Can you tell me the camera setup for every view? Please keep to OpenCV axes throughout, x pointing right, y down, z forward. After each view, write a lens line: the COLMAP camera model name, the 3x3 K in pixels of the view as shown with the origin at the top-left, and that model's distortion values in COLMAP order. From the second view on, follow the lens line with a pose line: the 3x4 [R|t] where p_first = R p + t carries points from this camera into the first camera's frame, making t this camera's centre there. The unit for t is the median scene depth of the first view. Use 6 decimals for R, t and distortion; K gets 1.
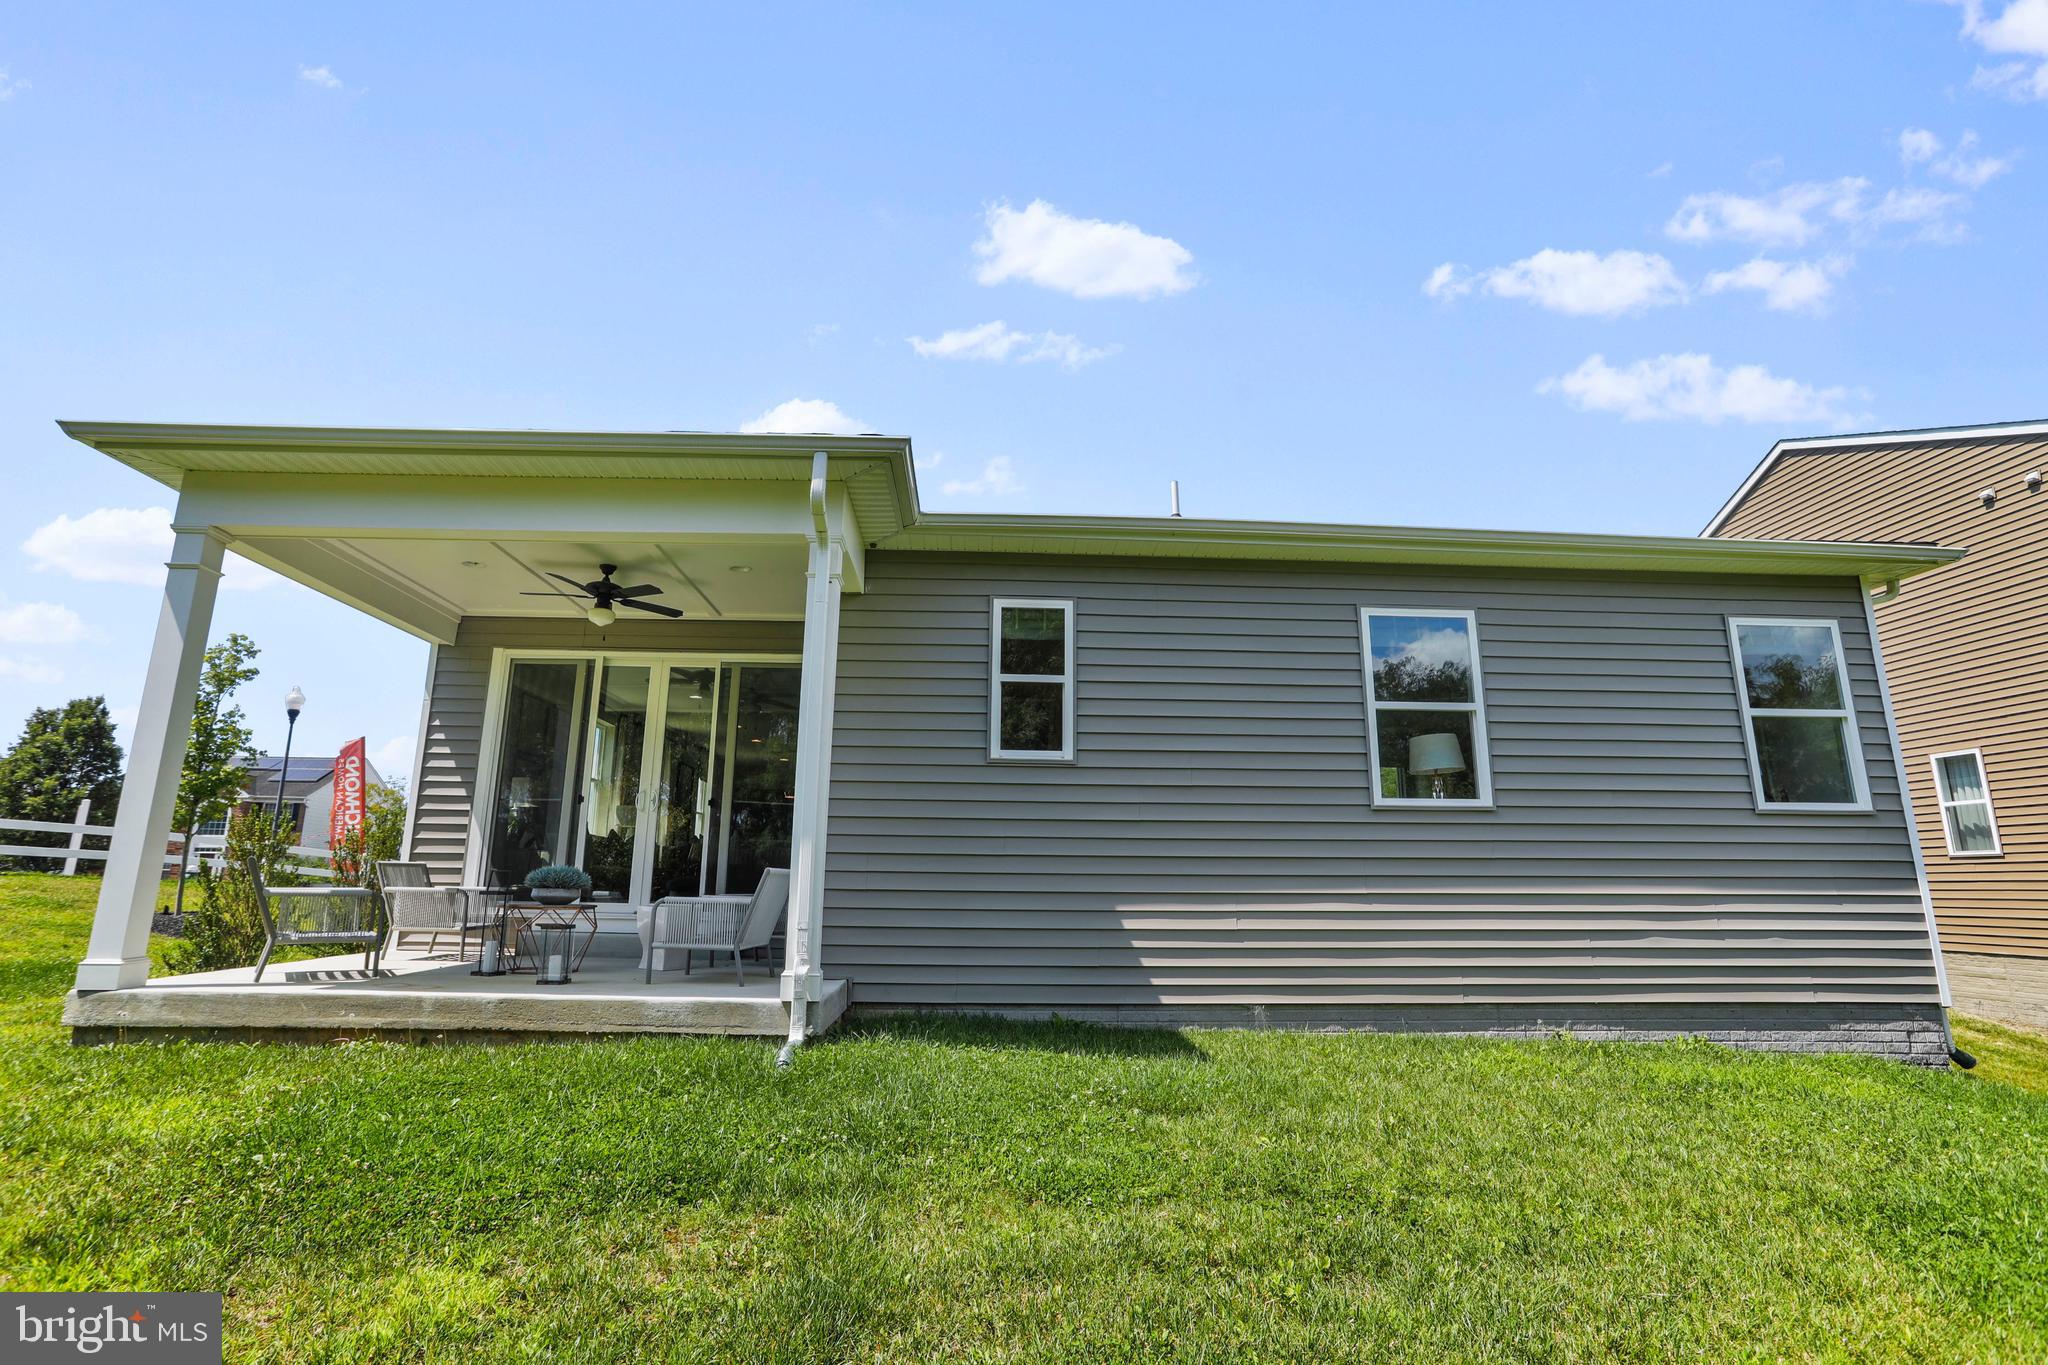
lens RADIAL K [[995.0, 0, 1014.7], [0, 995.0, 669.0], [0, 0, 1]] dist [-0.063935, 0.035228]
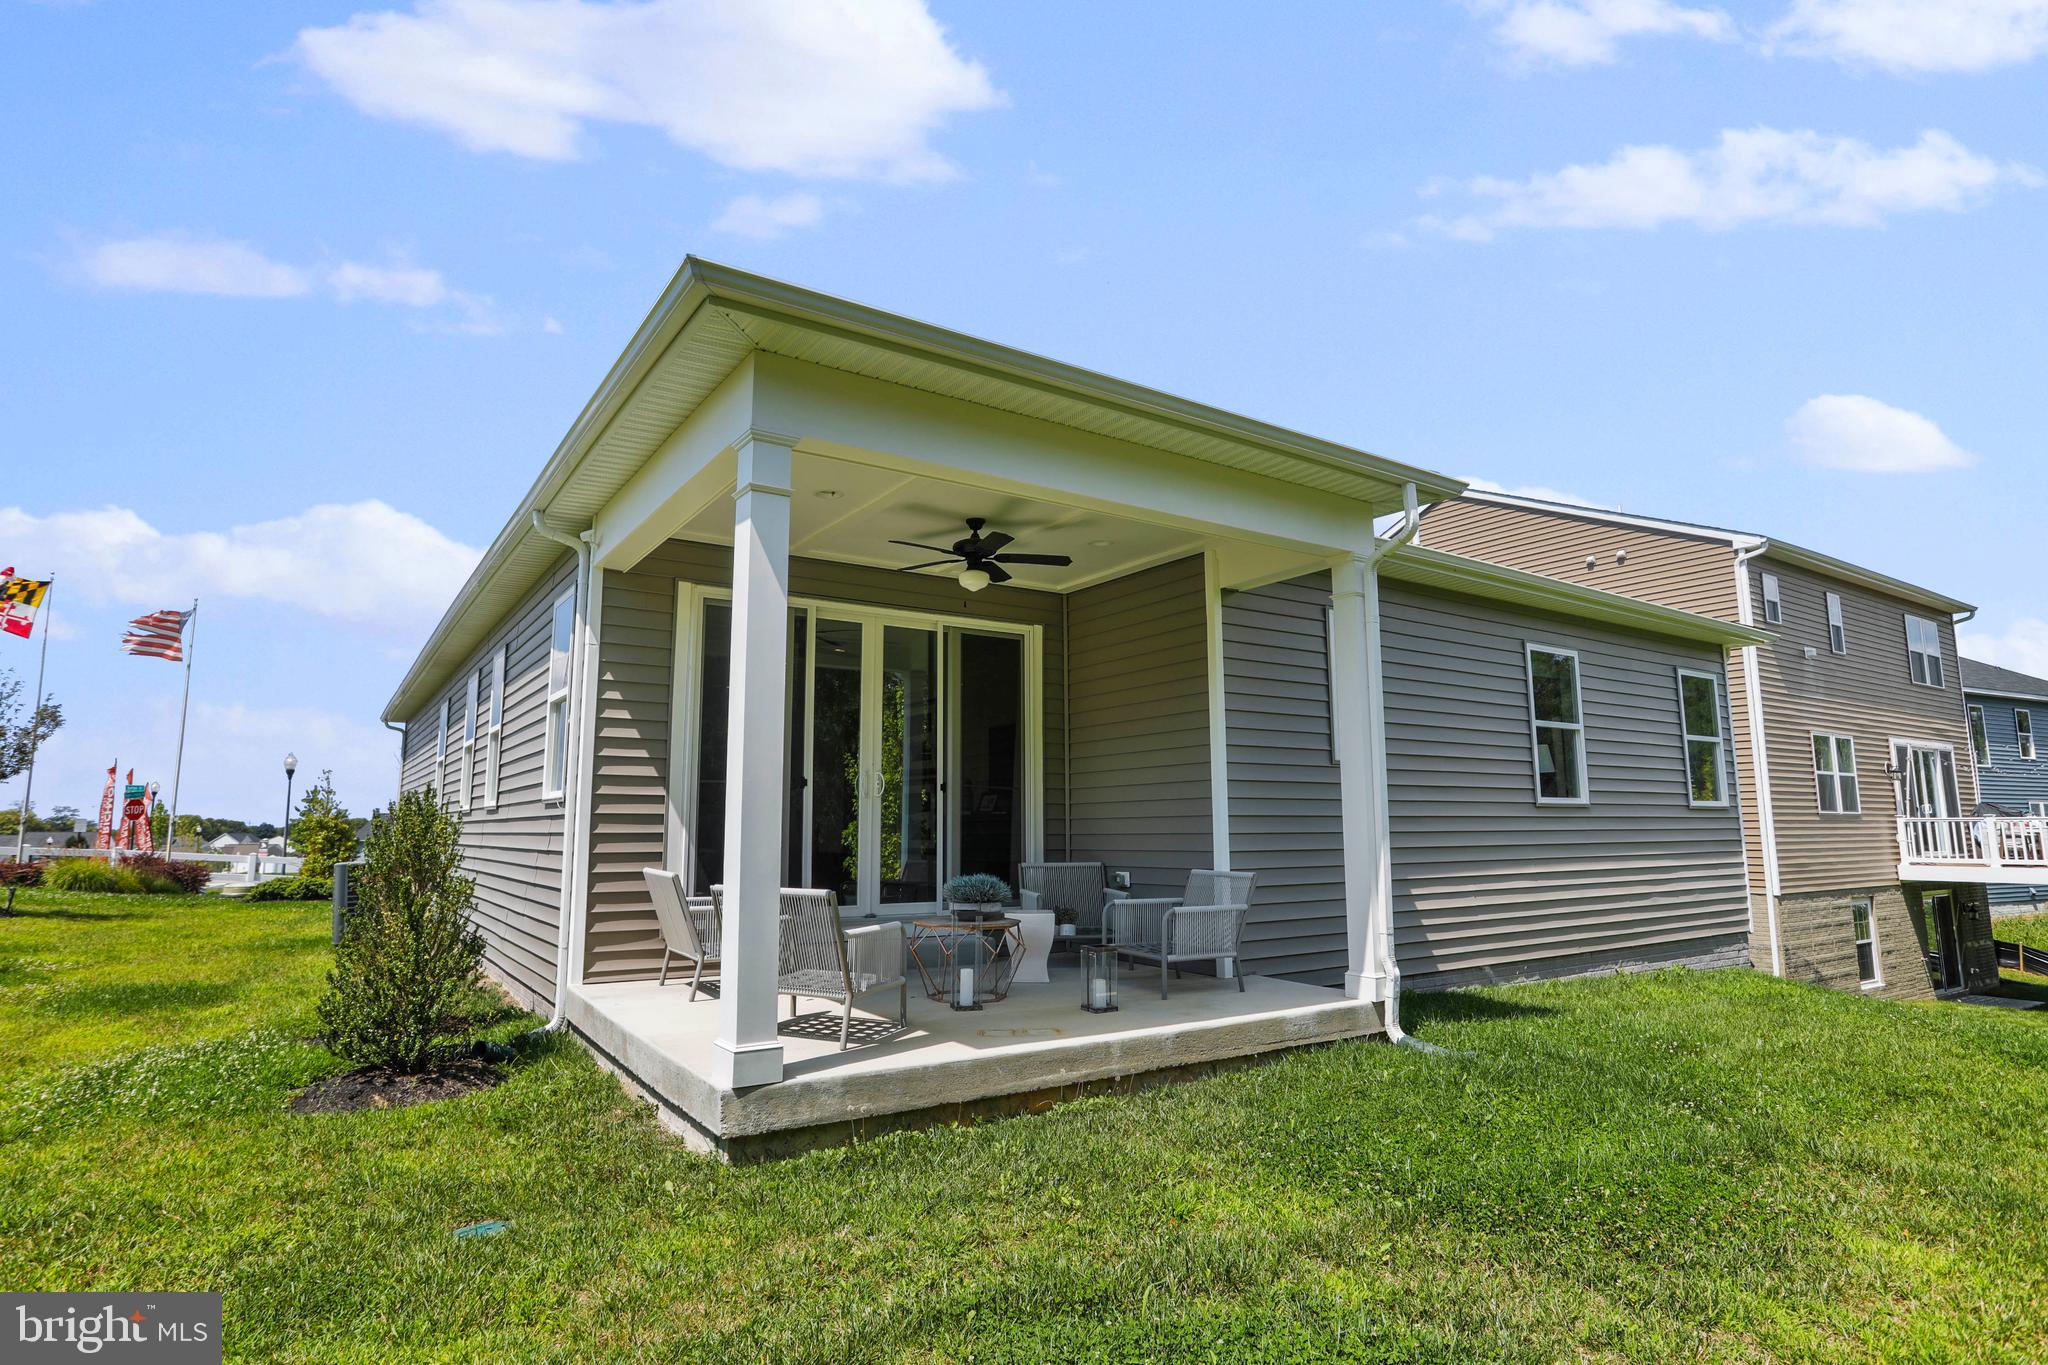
lens RADIAL K [[1090.4, 0, 1021.1], [0, 1090.4, 670.4], [0, 0, 1]] dist [-0.045034, 0.000676]
pose [[0.851392, 0.064728, 0.520521, -0.927271], [-0.107119, 0.992899, 0.051741, -0.030931], [-0.513475, -0.099810, 0.852280, 0.179778]]
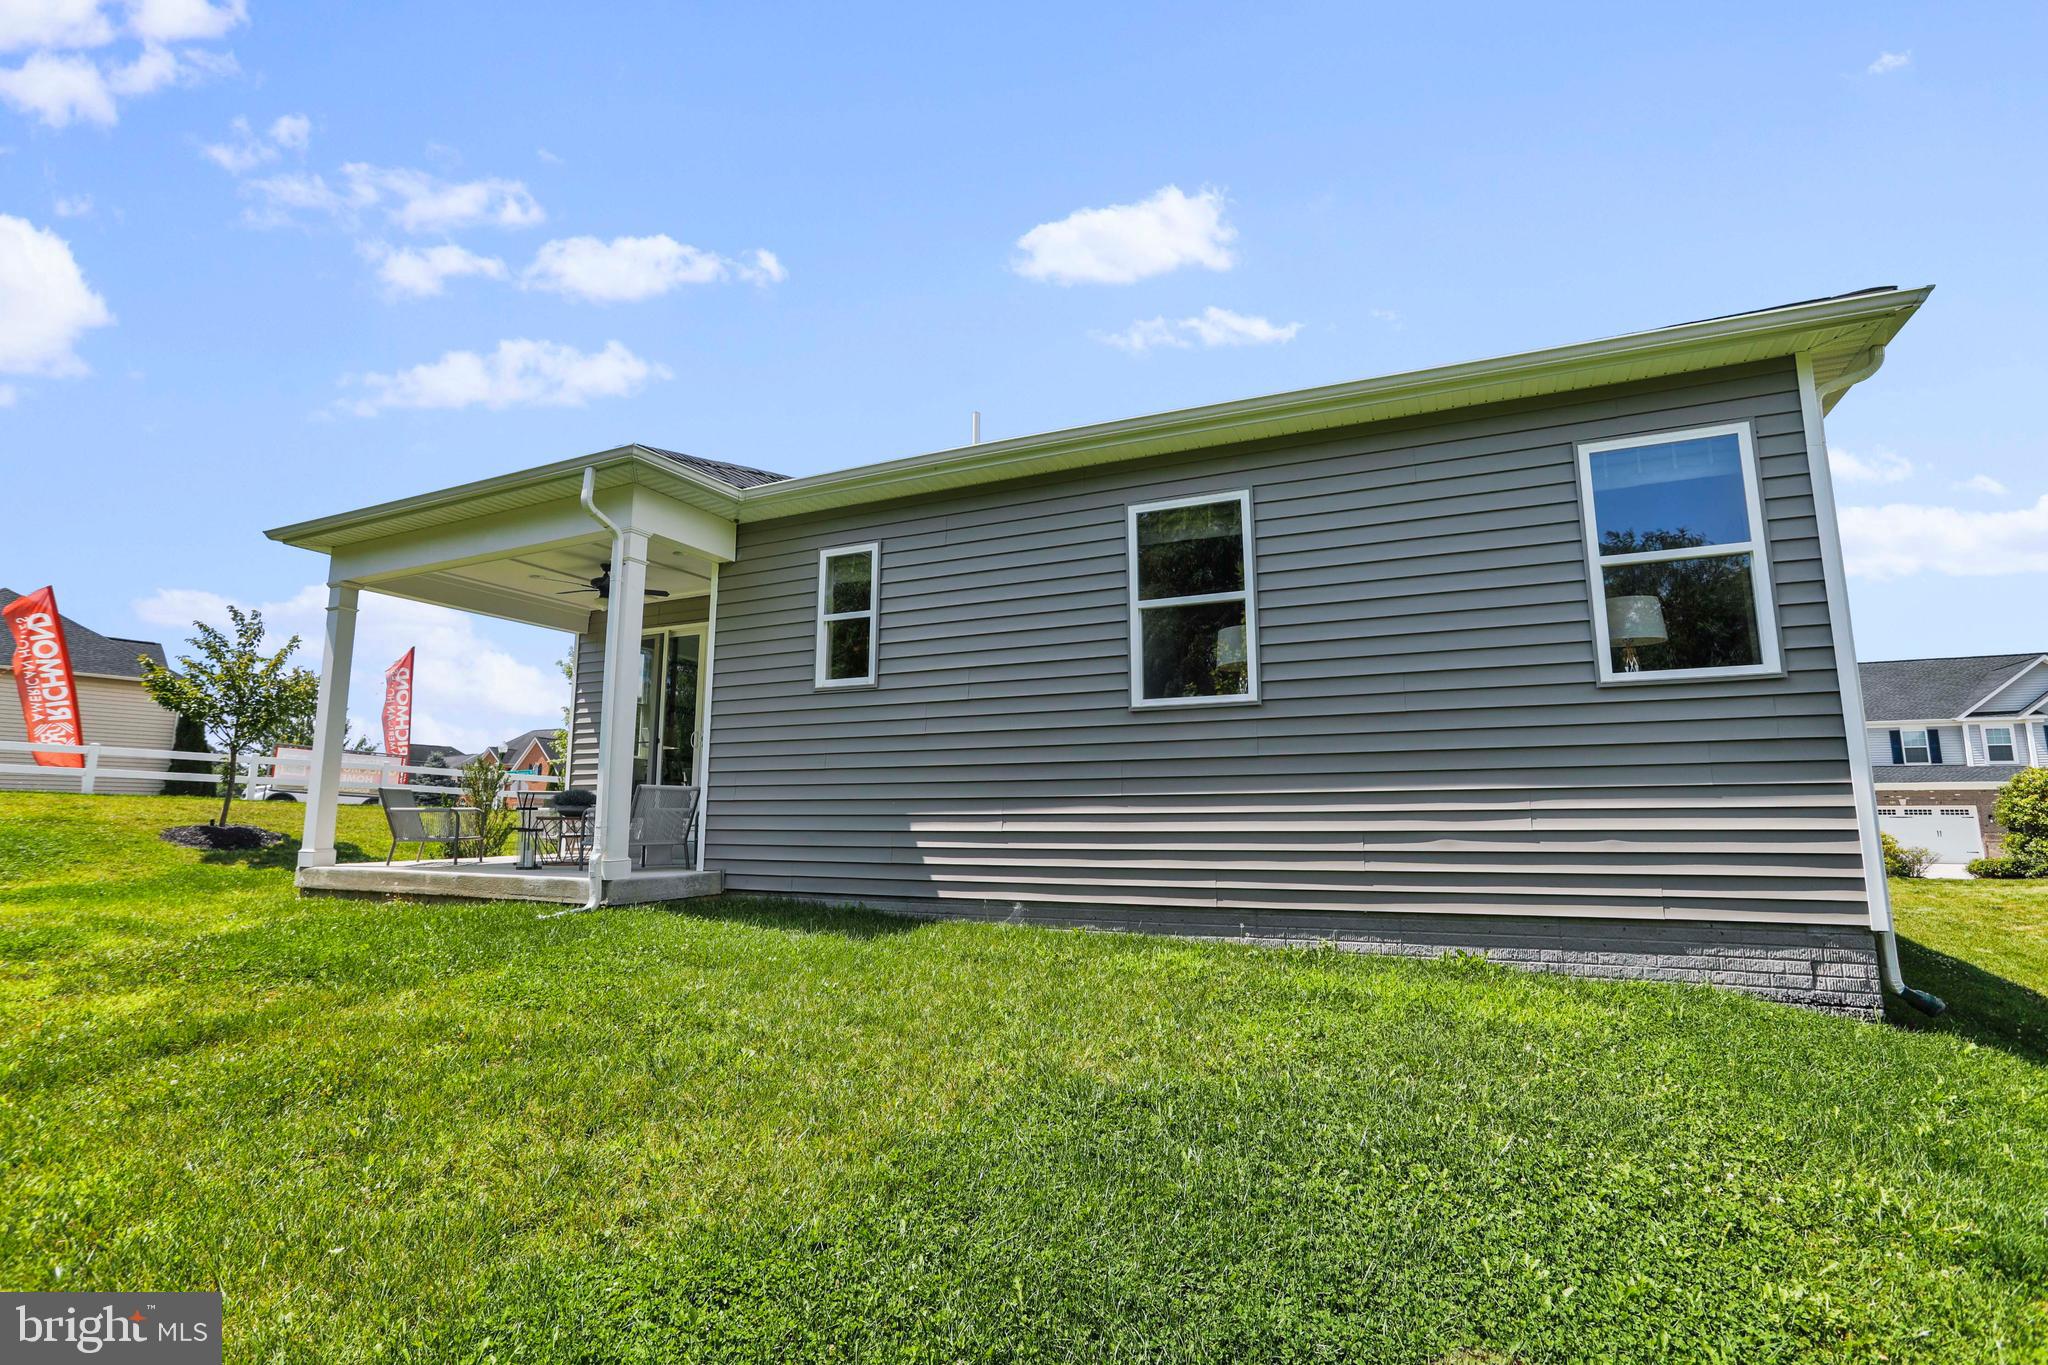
lens RADIAL K [[995.0, 0, 1014.7], [0, 995.0, 669.0], [0, 0, 1]] dist [-0.063935, 0.035228]
pose [[0.884083, -0.082665, -0.459960, 0.719578], [0.114005, 0.992645, 0.040729, 0.046200], [0.453210, -0.088446, 0.887005, 0.068500]]
